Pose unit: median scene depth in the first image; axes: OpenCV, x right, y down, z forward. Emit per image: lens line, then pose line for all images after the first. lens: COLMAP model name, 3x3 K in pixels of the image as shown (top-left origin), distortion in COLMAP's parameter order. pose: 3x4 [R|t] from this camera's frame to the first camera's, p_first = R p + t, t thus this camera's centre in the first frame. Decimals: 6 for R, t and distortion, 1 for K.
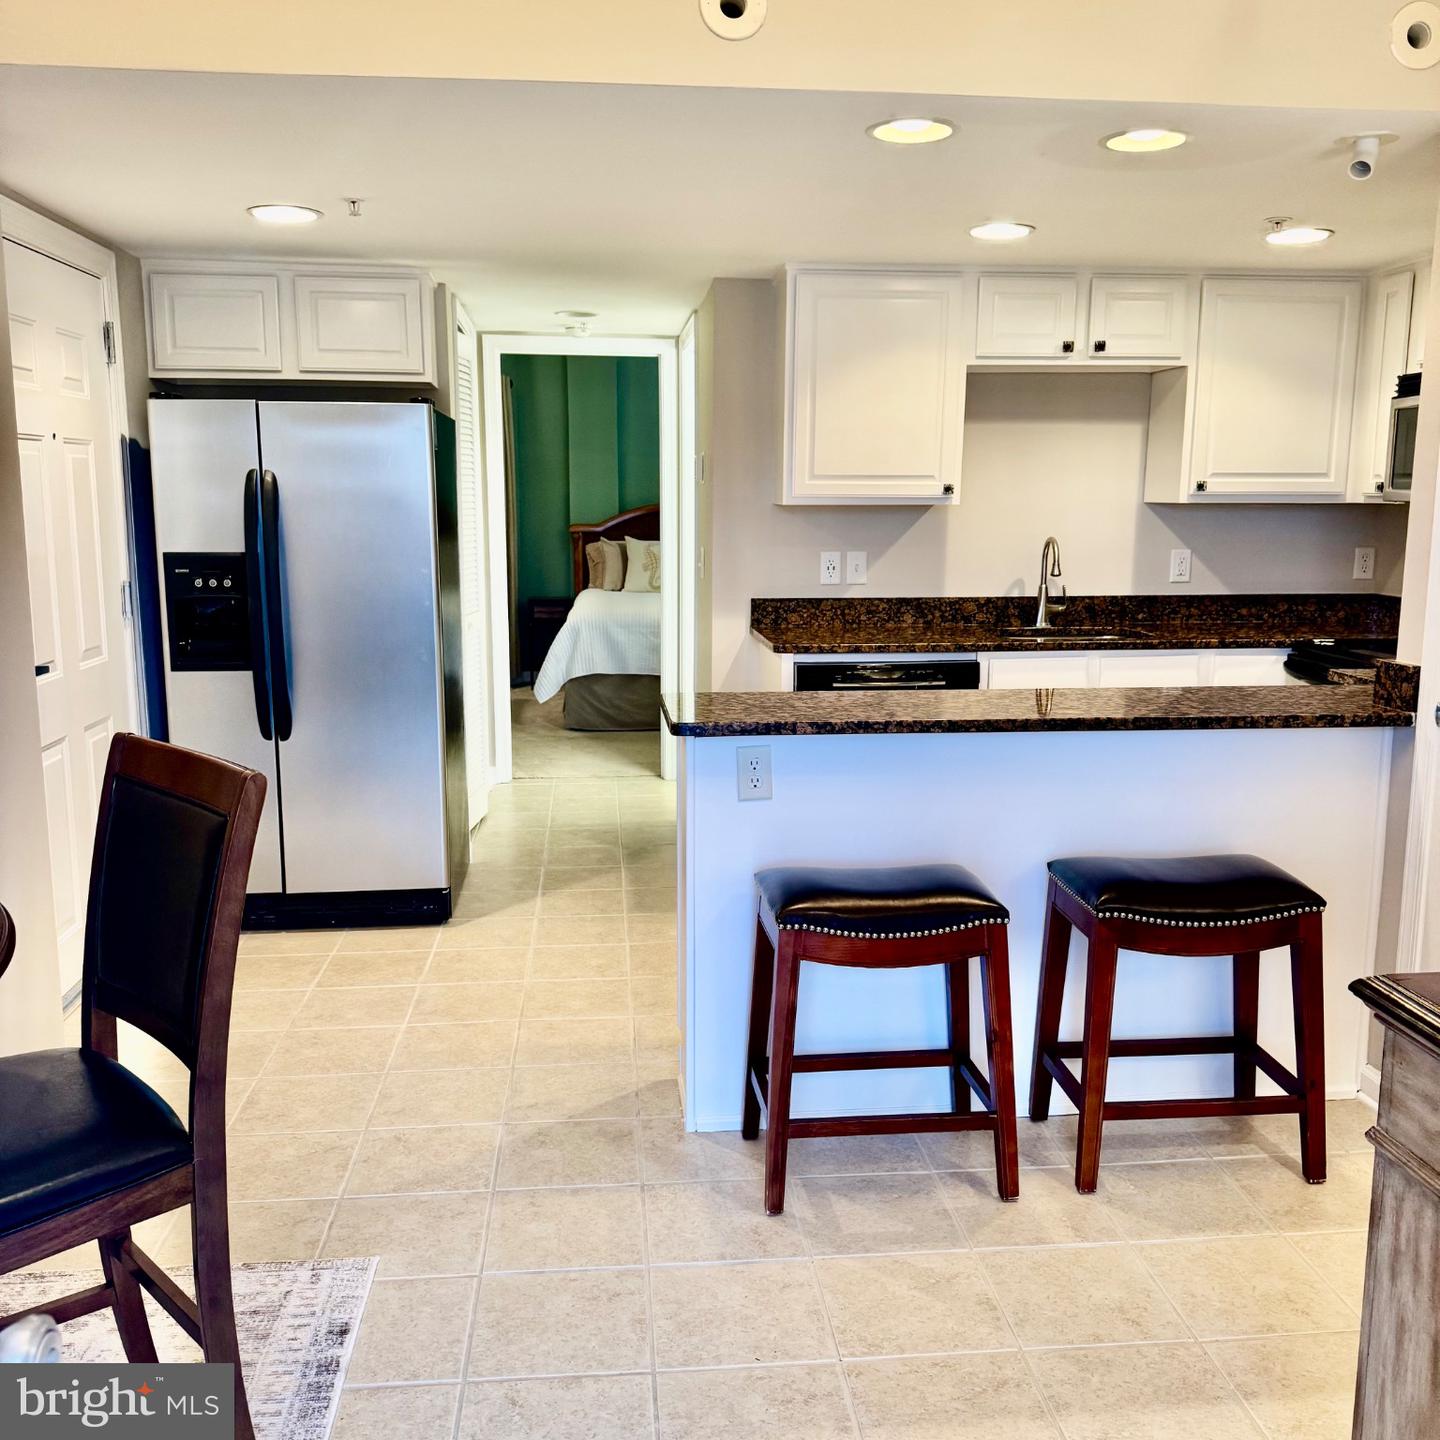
lens RADIAL K [[1346.9, 0, 720.0], [0, 1346.9, 720.0], [0, 0, 1]] dist [0.154326, -0.290647]
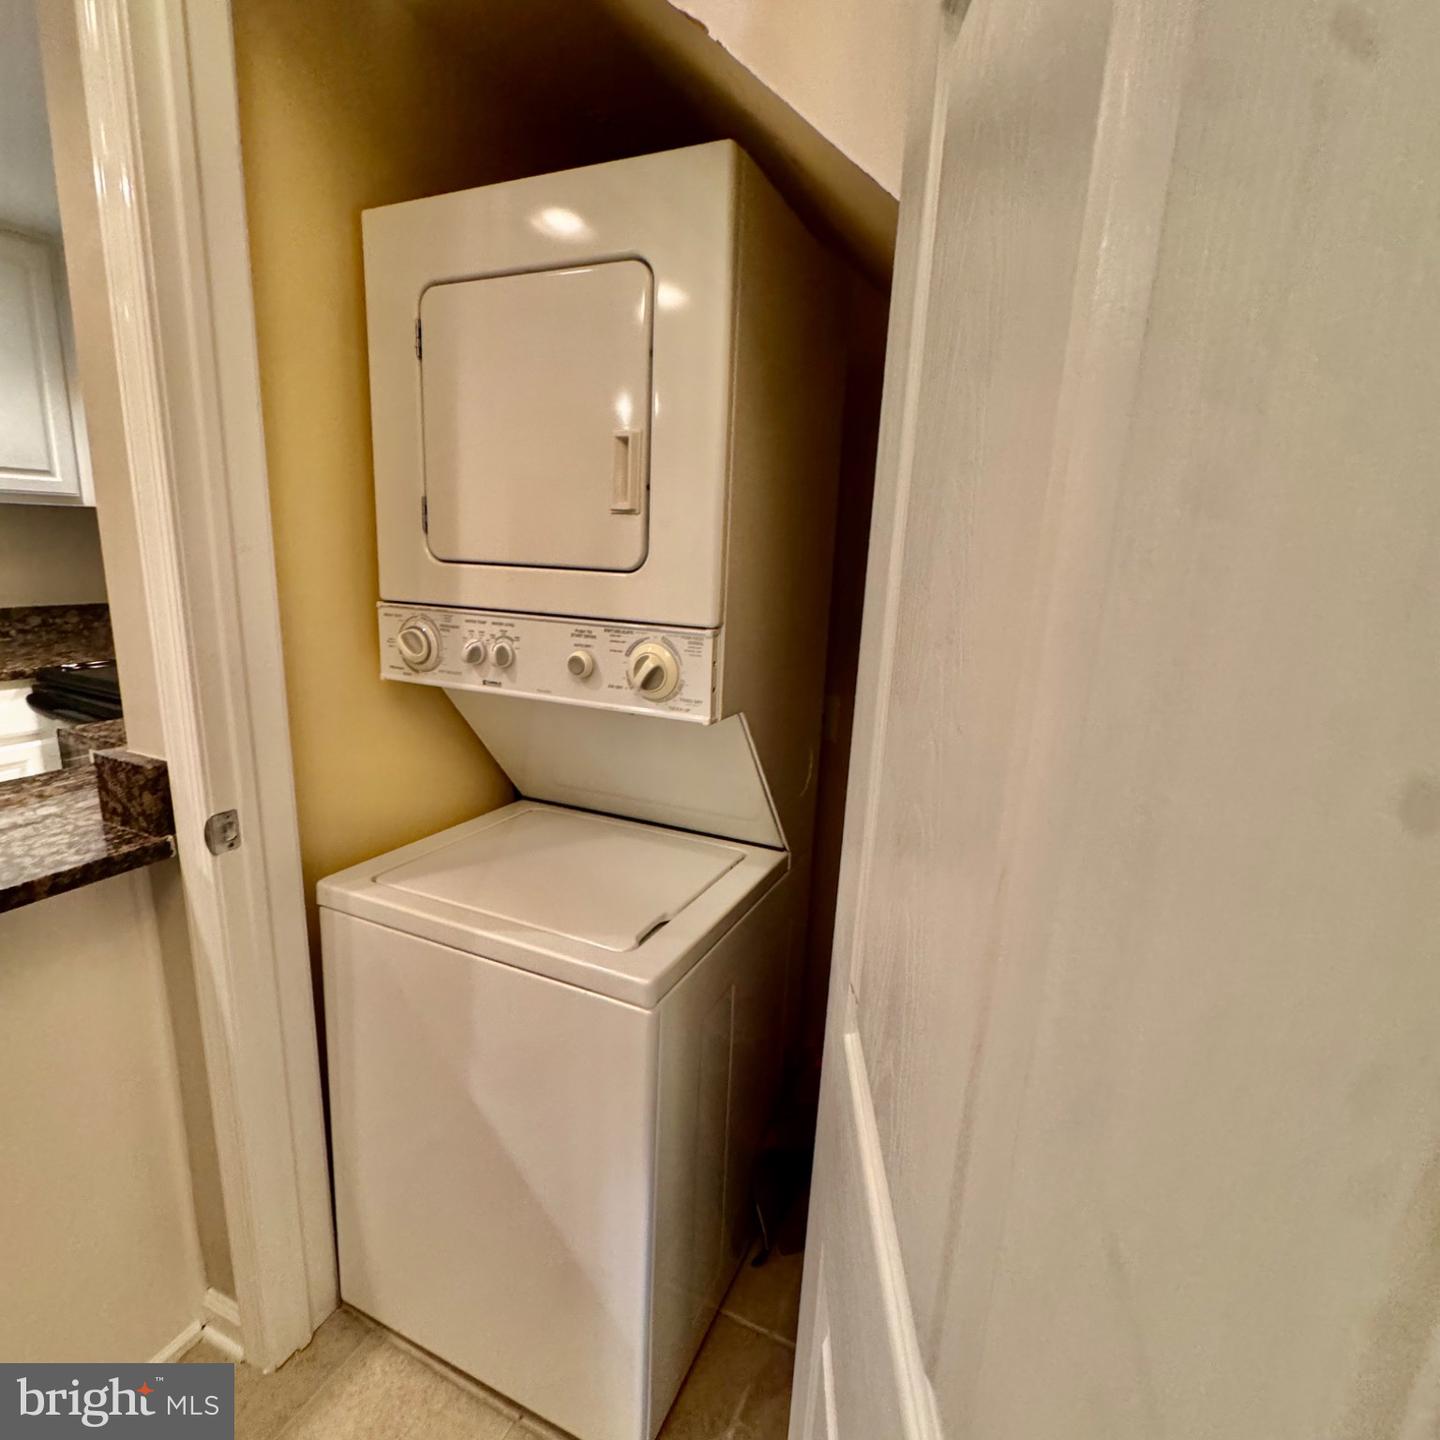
lens RADIAL K [[767.8, 0, 723.3], [0, 767.8, 716.7], [0, 0, 1]] dist [-0.004298, -0.000910]
pose [[0.503868, -0.176443, 0.845568, 0.207470], [0.097037, 0.984281, 0.147564, -0.052189], [-0.858313, 0.007699, 0.513069, 0.361617]]
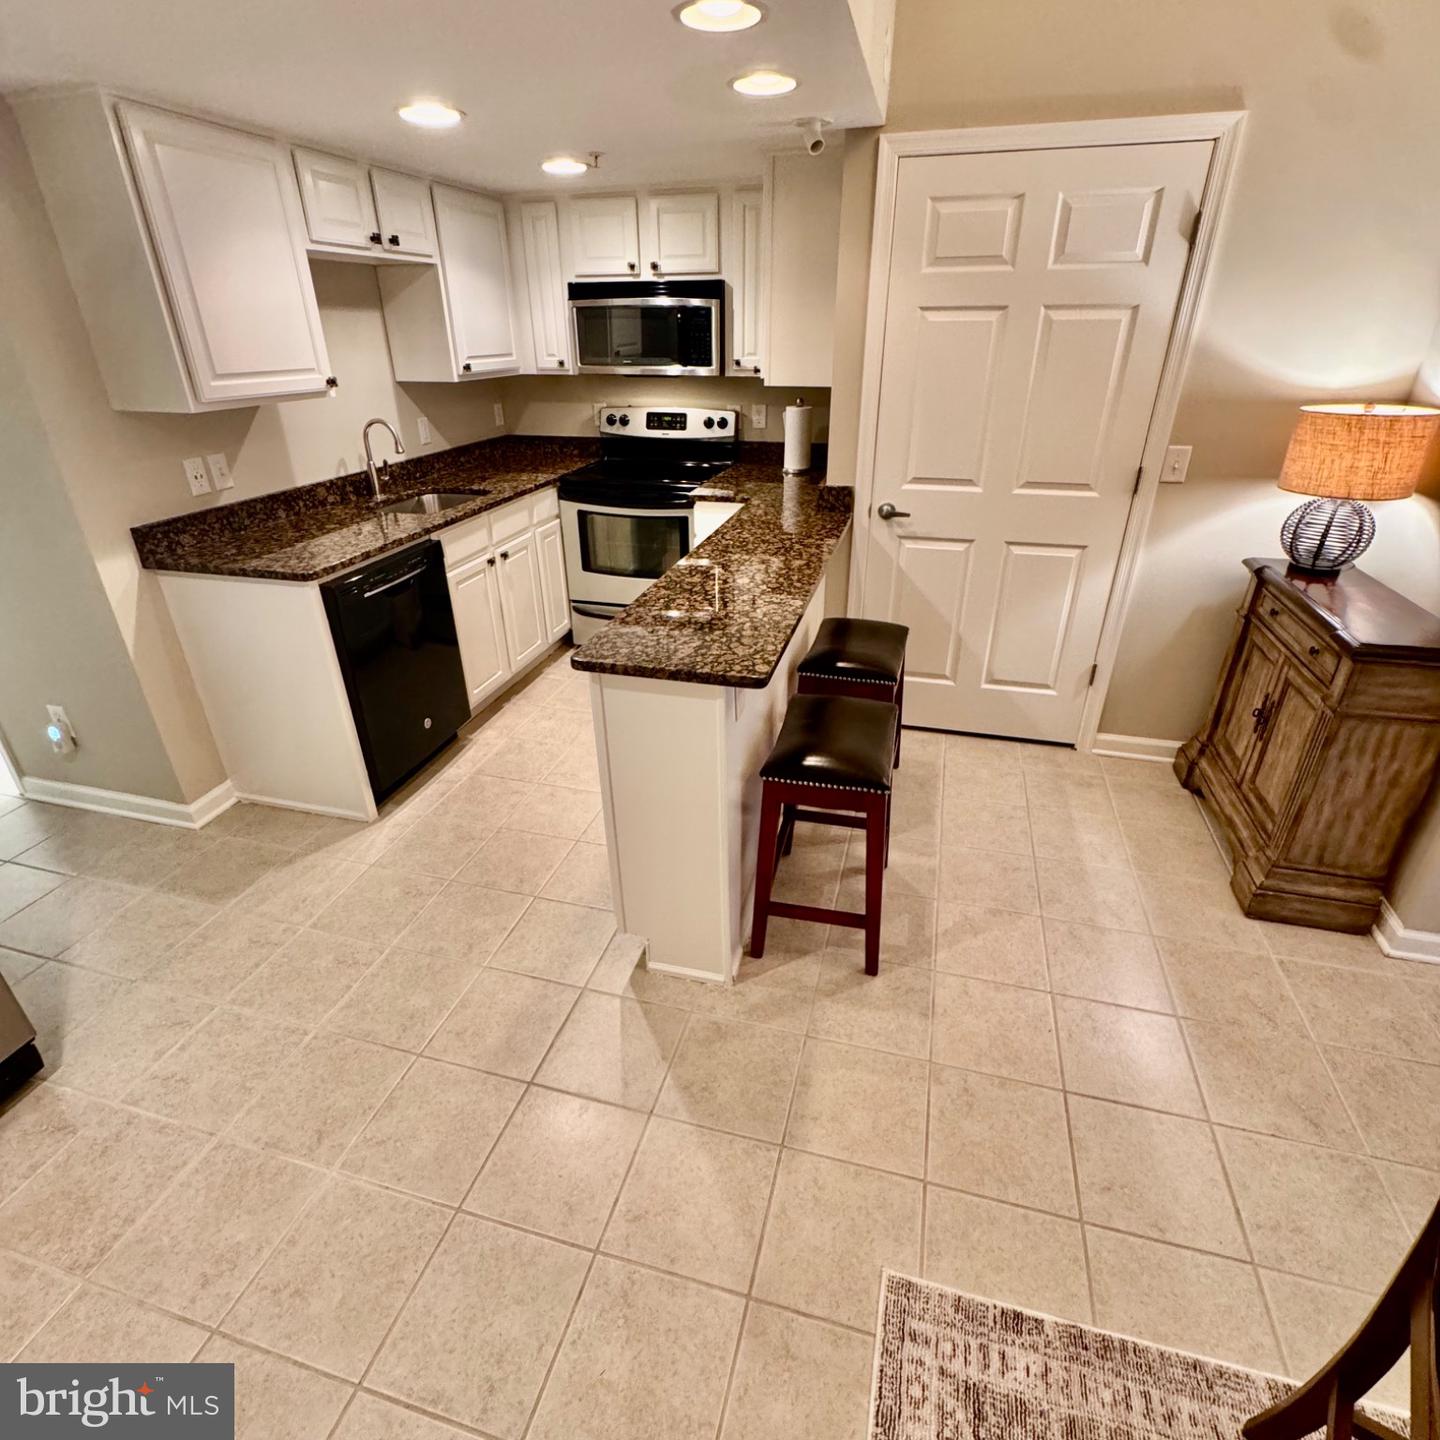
lens RADIAL K [[767.8, 0, 723.3], [0, 767.8, 716.7], [0, 0, 1]] dist [-0.004298, -0.000910]
pose [[0.351013, -0.430707, 0.831433, -0.303017], [0.161250, 0.902471, 0.399431, -0.116081], [-0.922382, -0.006137, 0.386230, 0.461083]]
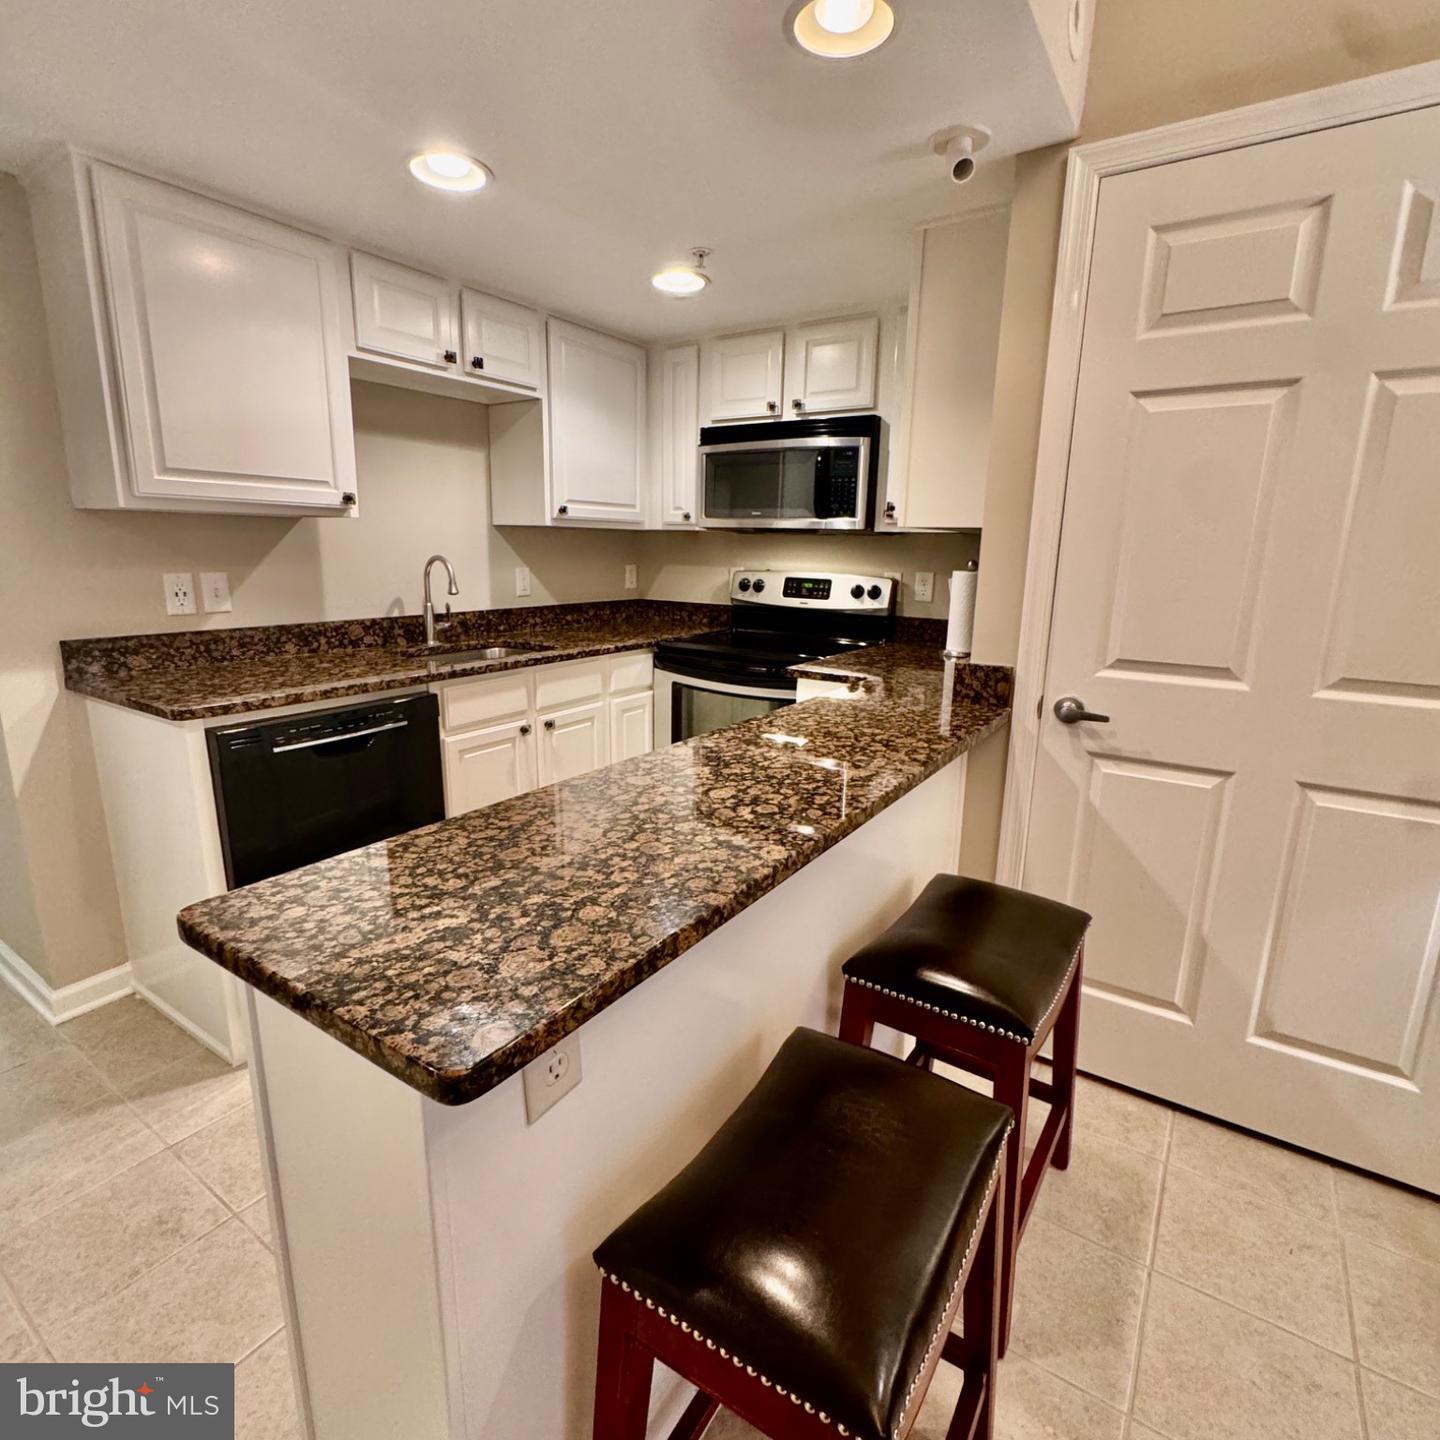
lens RADIAL K [[767.8, 0, 723.3], [0, 767.8, 716.7], [0, 0, 1]] dist [-0.004298, -0.000910]
pose [[0.628911, -0.160712, 0.760686, -0.071218], [0.111232, 0.986937, 0.116549, -0.058605], [-0.769480, 0.011313, 0.638571, 0.469732]]
